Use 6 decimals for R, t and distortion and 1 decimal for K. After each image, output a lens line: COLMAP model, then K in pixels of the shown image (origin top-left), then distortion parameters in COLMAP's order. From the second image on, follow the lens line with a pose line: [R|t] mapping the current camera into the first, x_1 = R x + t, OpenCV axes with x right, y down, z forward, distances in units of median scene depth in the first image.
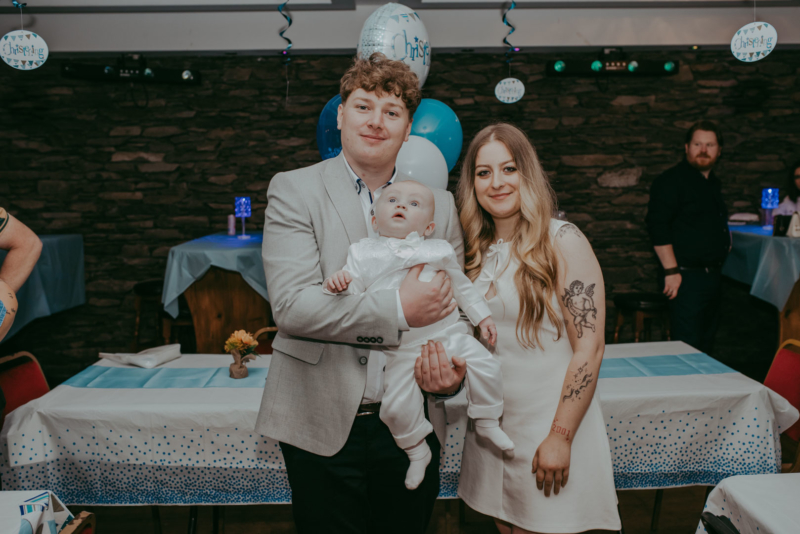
lens RADIAL K [[787.3, 0, 409.8], [0, 787.3, 249.1], [0, 0, 1]] dist [-0.014217, 0.000000]
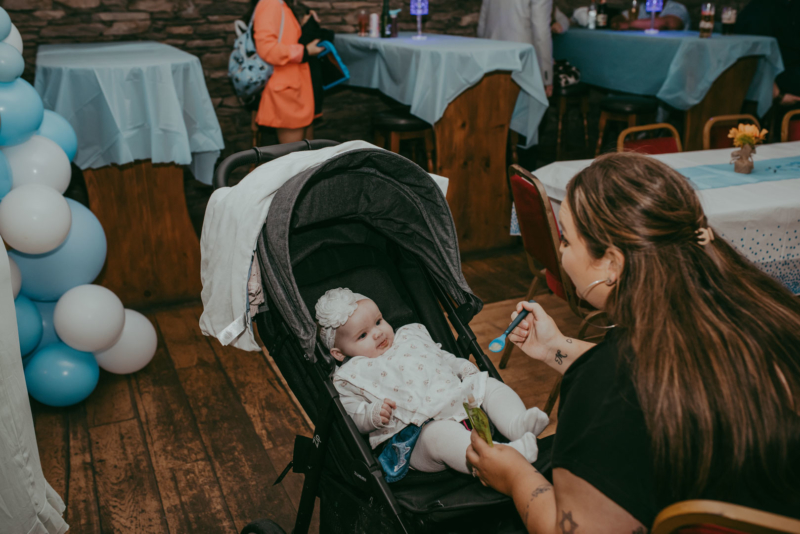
lens RADIAL K [[787.3, 0, 454.2], [0, 787.3, 250.9], [0, 0, 1]] dist [-0.014217, 0.000000]
pose [[0.922988, -0.111374, 0.368361, -0.453746], [0.022985, 0.971451, 0.236124, 0.007338], [-0.384142, -0.209473, 0.899197, 0.110423]]
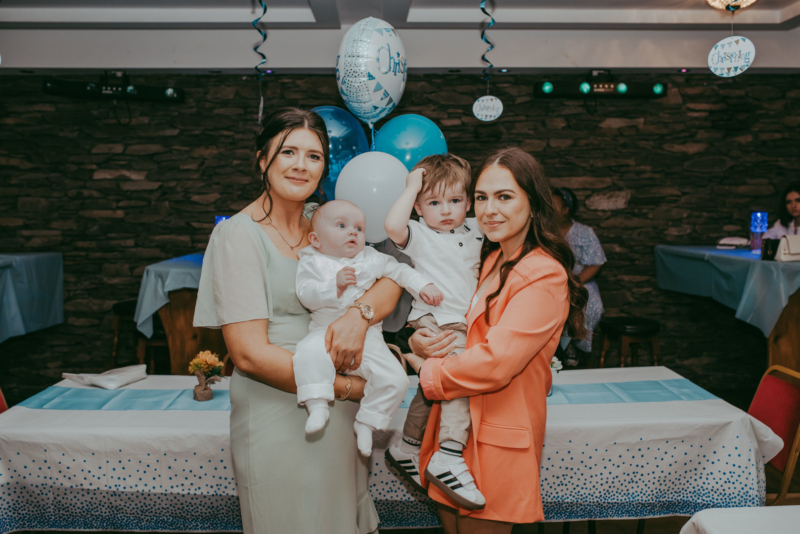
lens RADIAL K [[787.3, 0, 410.1], [0, 787.3, 250.3], [0, 0, 1]] dist [-0.014217, 0.000000]
pose [[0.999954, 0.009226, 0.002537, 0.016885], [-0.009147, 0.999520, -0.029583, 0.003261], [-0.002808, 0.029559, 0.999559, 0.015294]]
